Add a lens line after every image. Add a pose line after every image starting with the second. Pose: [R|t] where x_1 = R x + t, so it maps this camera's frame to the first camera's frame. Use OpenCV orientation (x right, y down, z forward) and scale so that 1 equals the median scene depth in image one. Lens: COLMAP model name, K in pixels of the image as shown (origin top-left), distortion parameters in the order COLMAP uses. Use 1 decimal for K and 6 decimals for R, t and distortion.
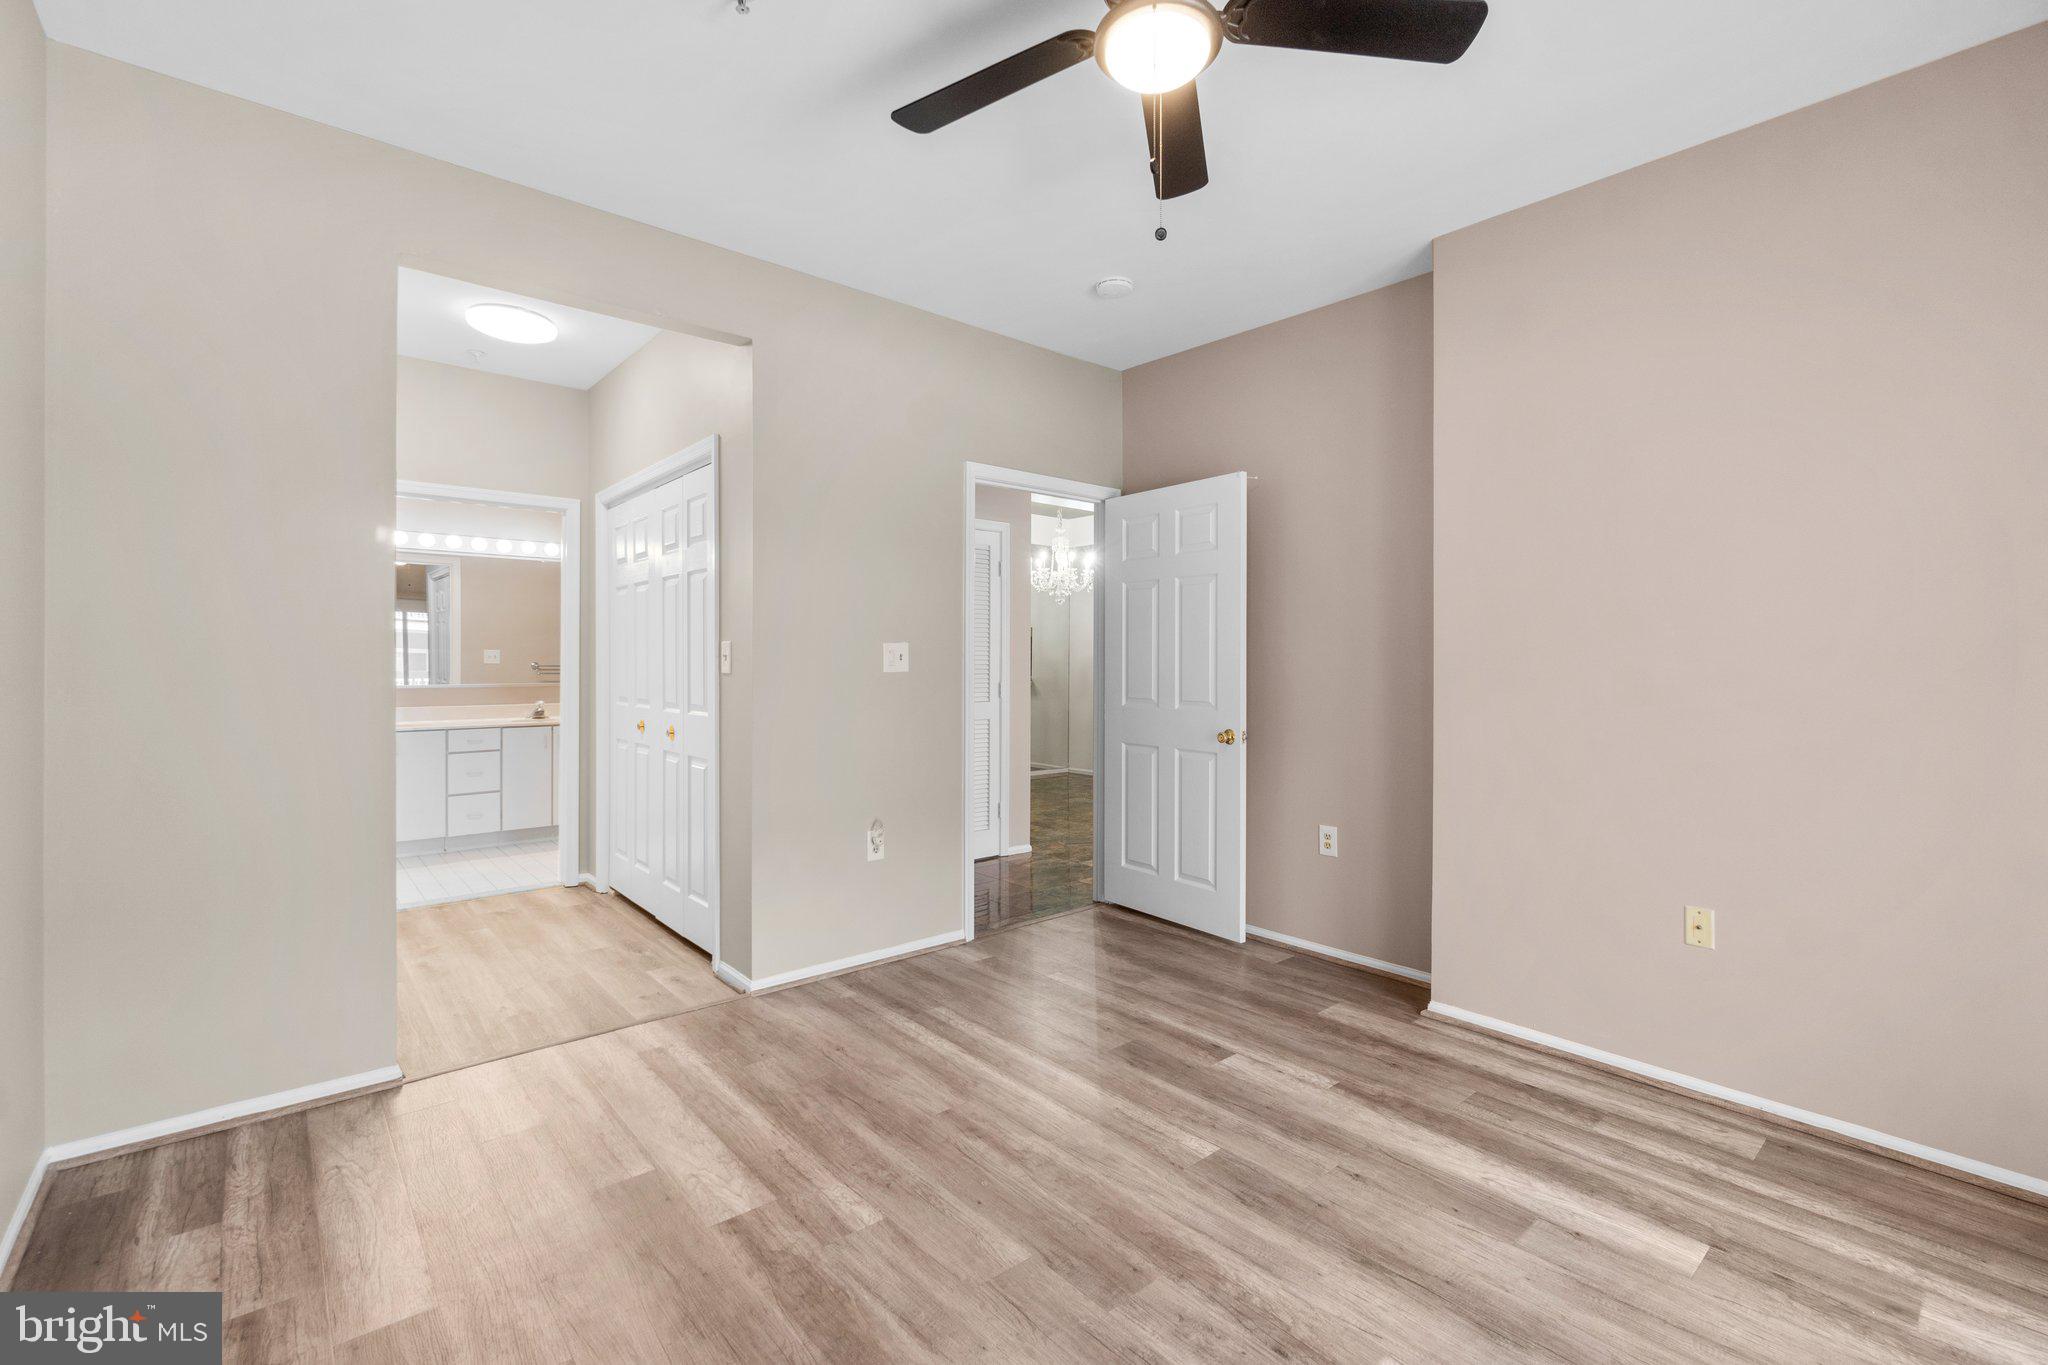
lens RADIAL K [[894.5, 0, 1015.5], [0, 894.5, 646.7], [0, 0, 1]] dist [-0.003029, 0.000190]
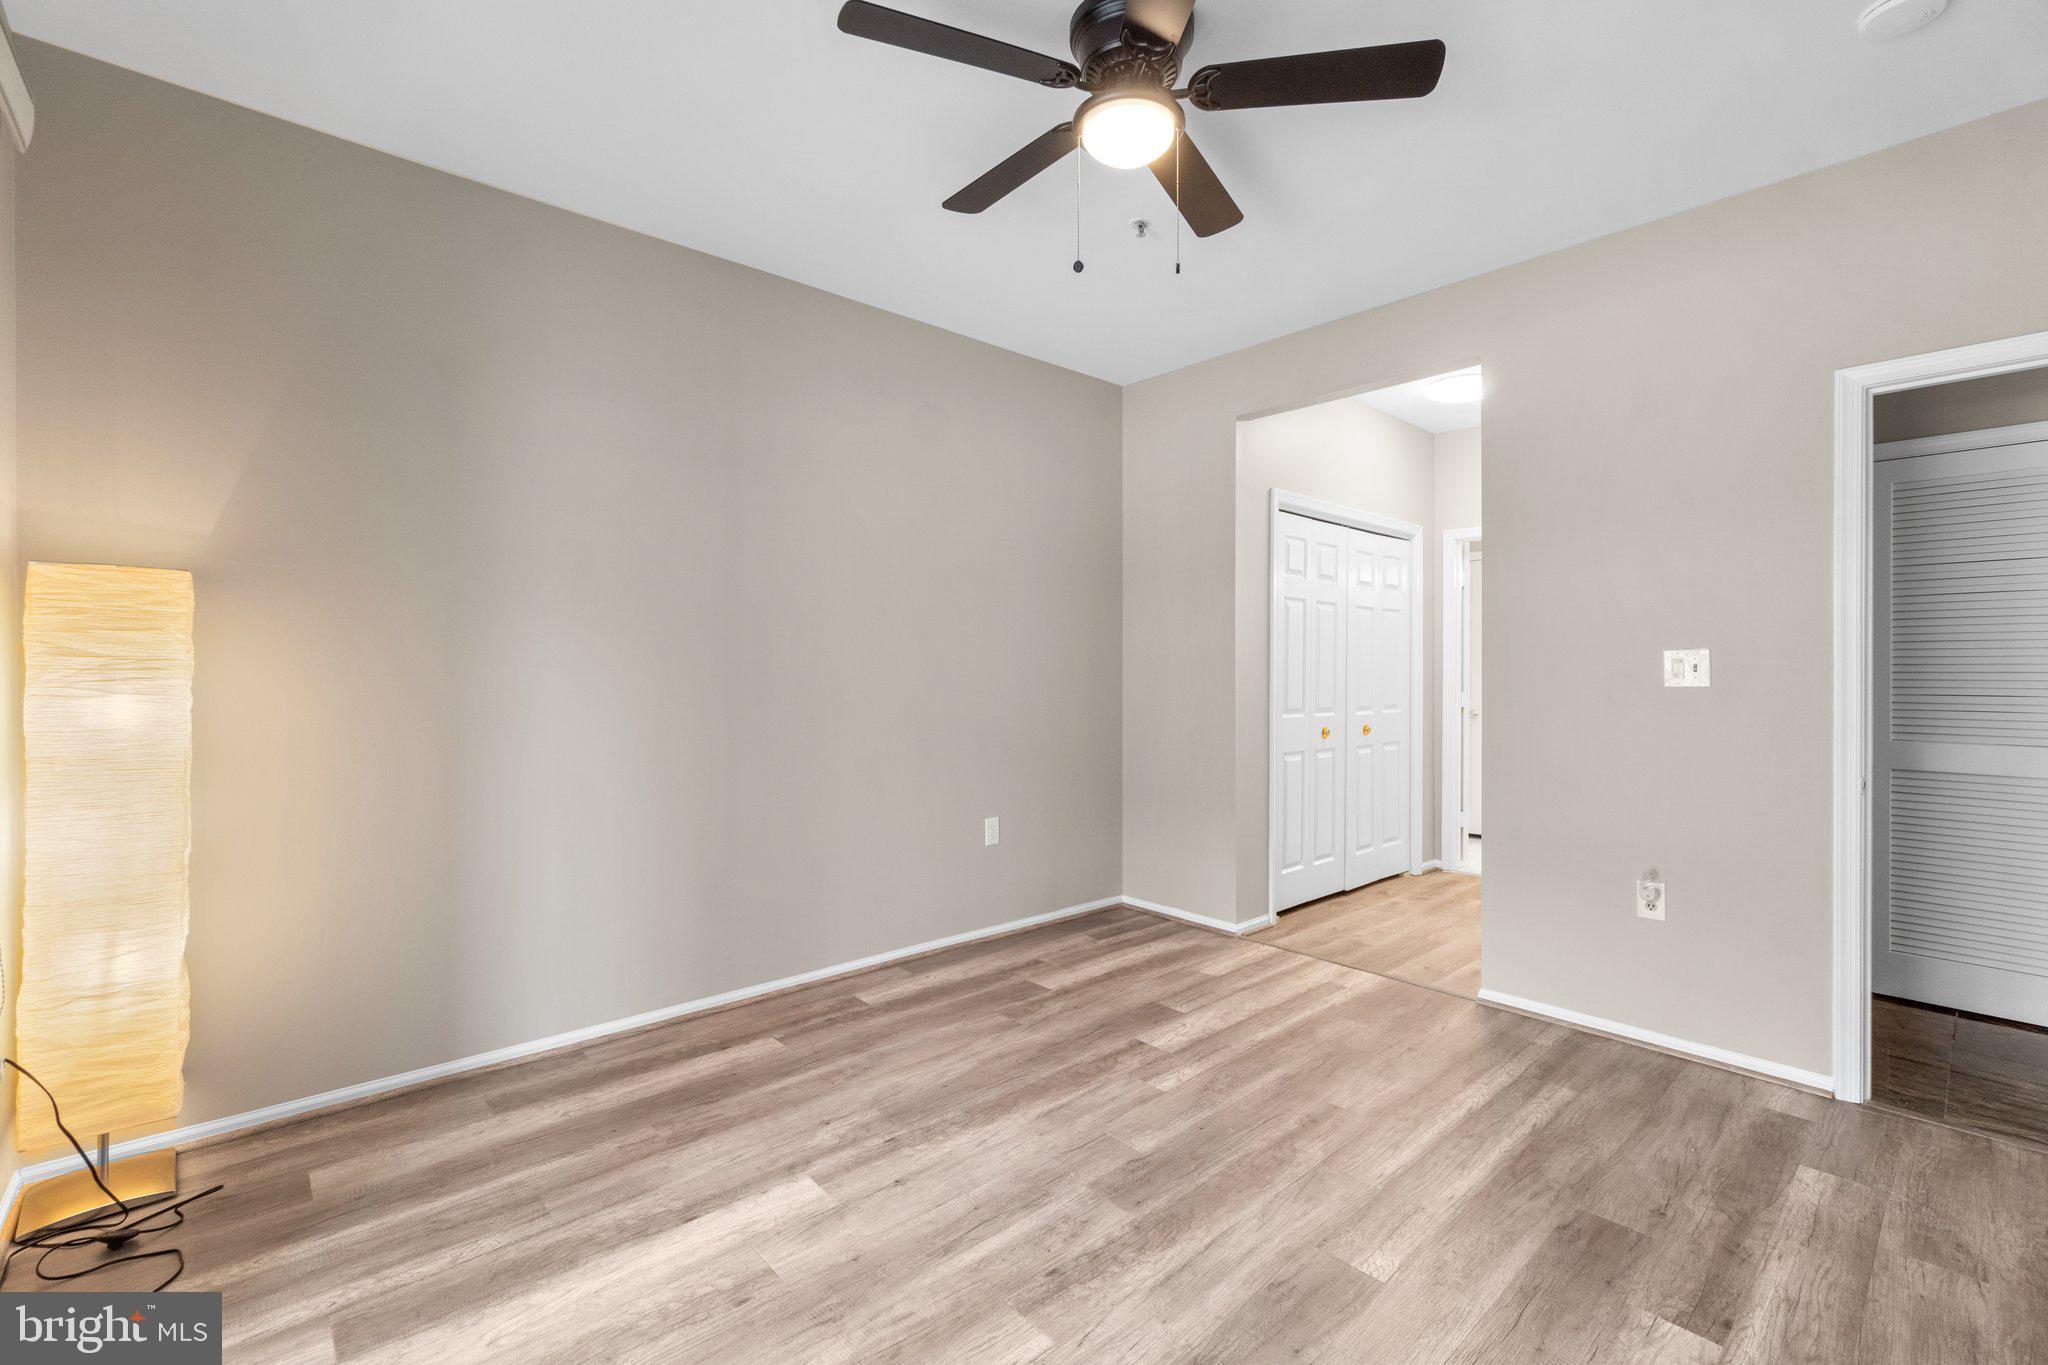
lens RADIAL K [[886.2, 0, 1016.1], [0, 886.2, 669.5], [0, 0, 1]] dist [-0.002879, 0.000121]
pose [[0.019563, -0.000503, -0.999809, 0.952447], [0.011520, 0.999934, -0.000278, 0.009967], [0.999742, -0.011512, 0.019567, 0.624183]]
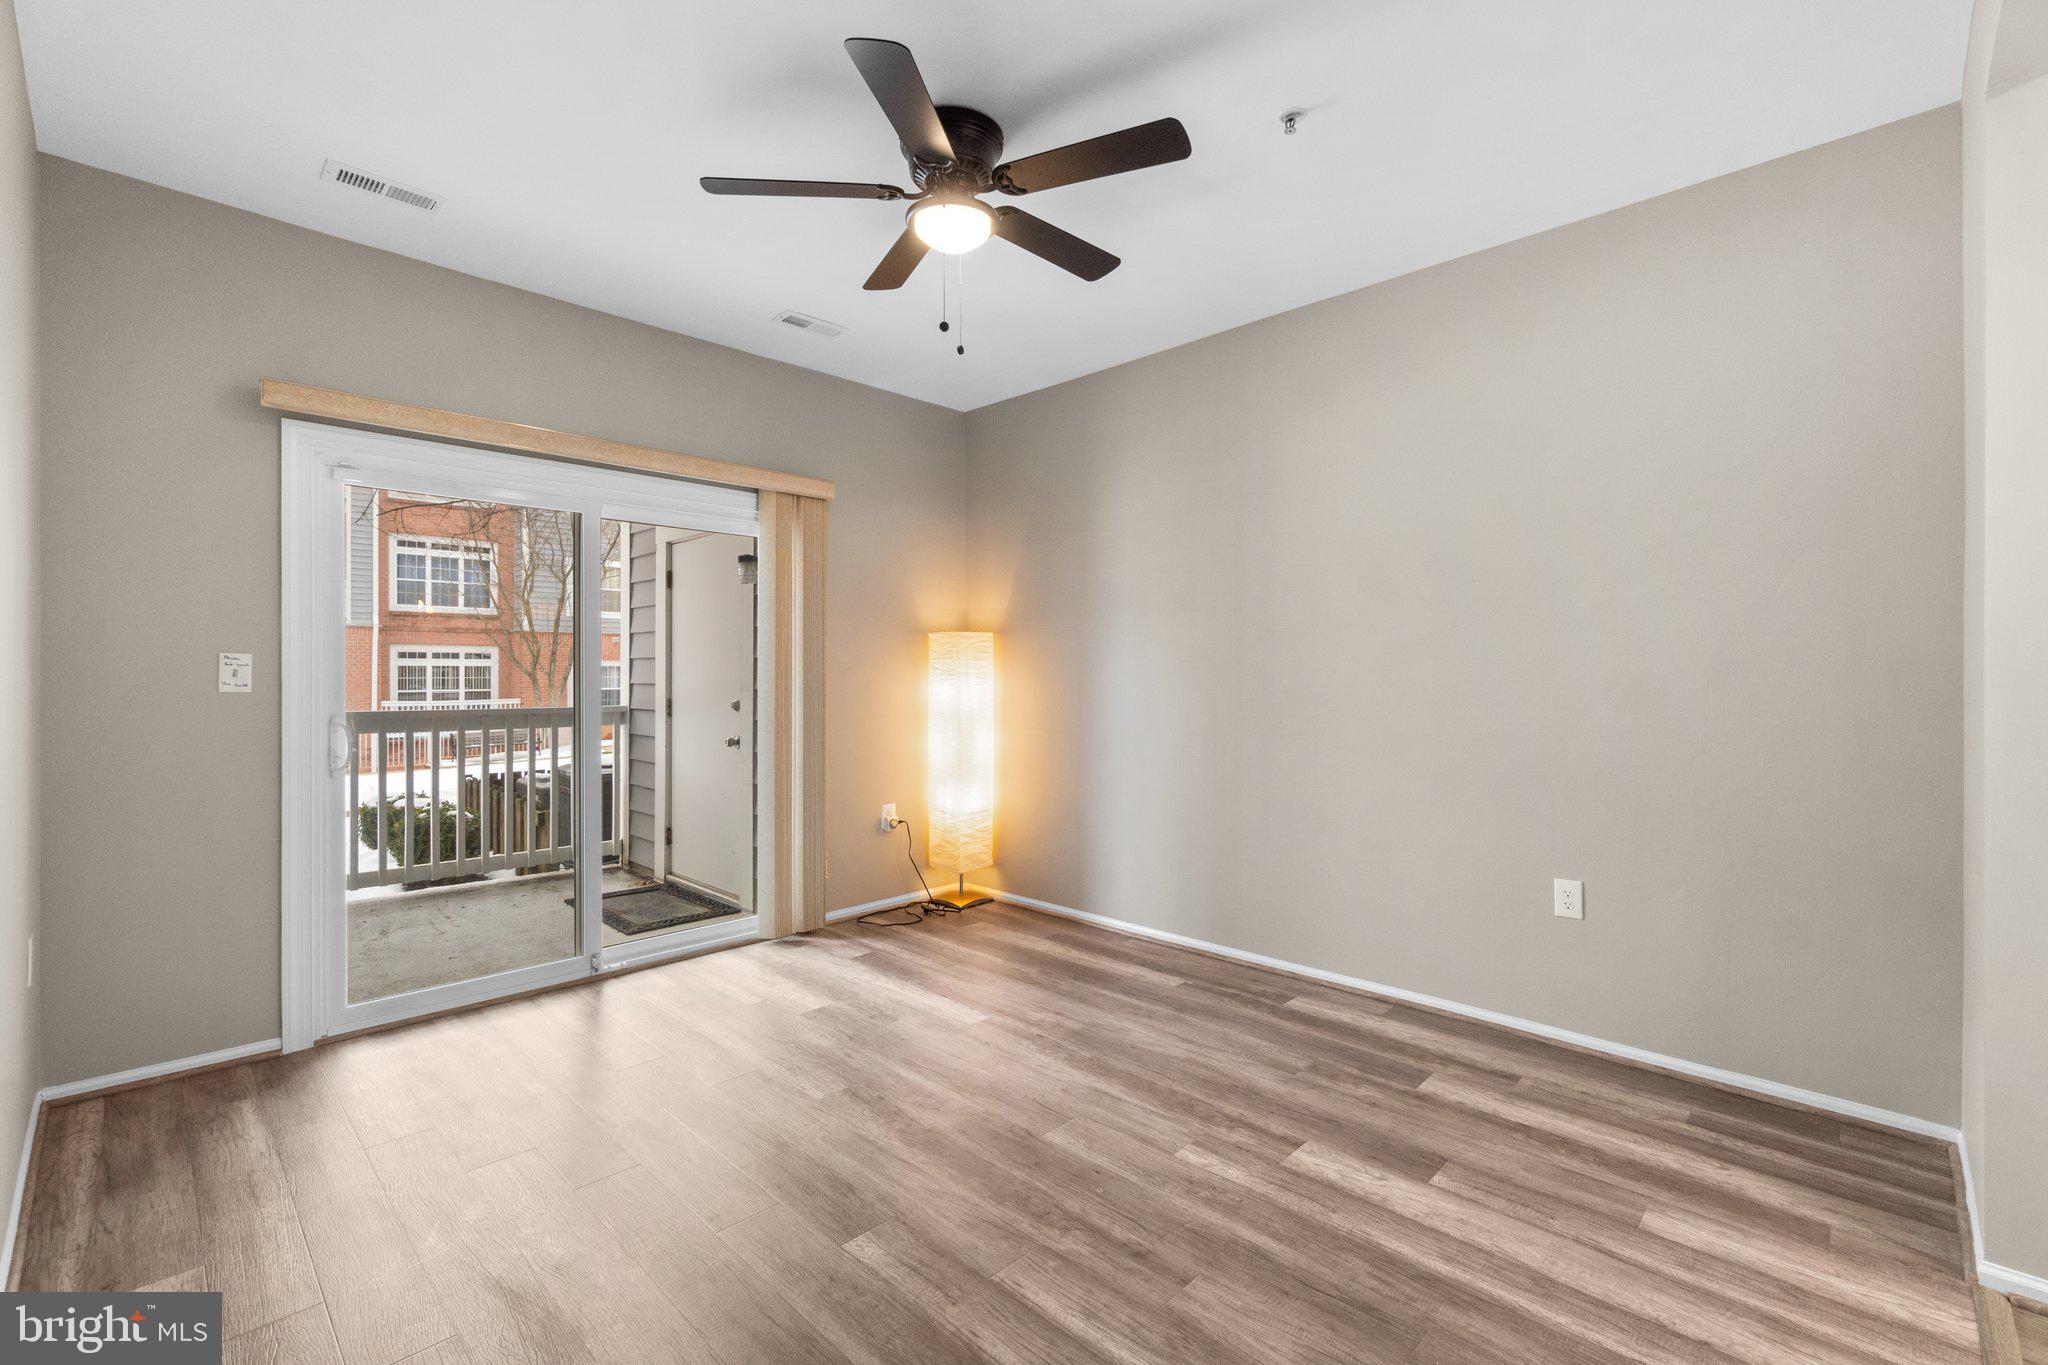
lens RADIAL K [[886.2, 0, 1016.1], [0, 886.2, 669.5], [0, 0, 1]] dist [-0.002879, 0.000121]
pose [[-0.996145, -0.003077, -0.087669, 0.130490], [-0.001565, 0.999849, -0.017308, 0.024480], [0.087709, -0.017104, -0.995999, 1.753868]]
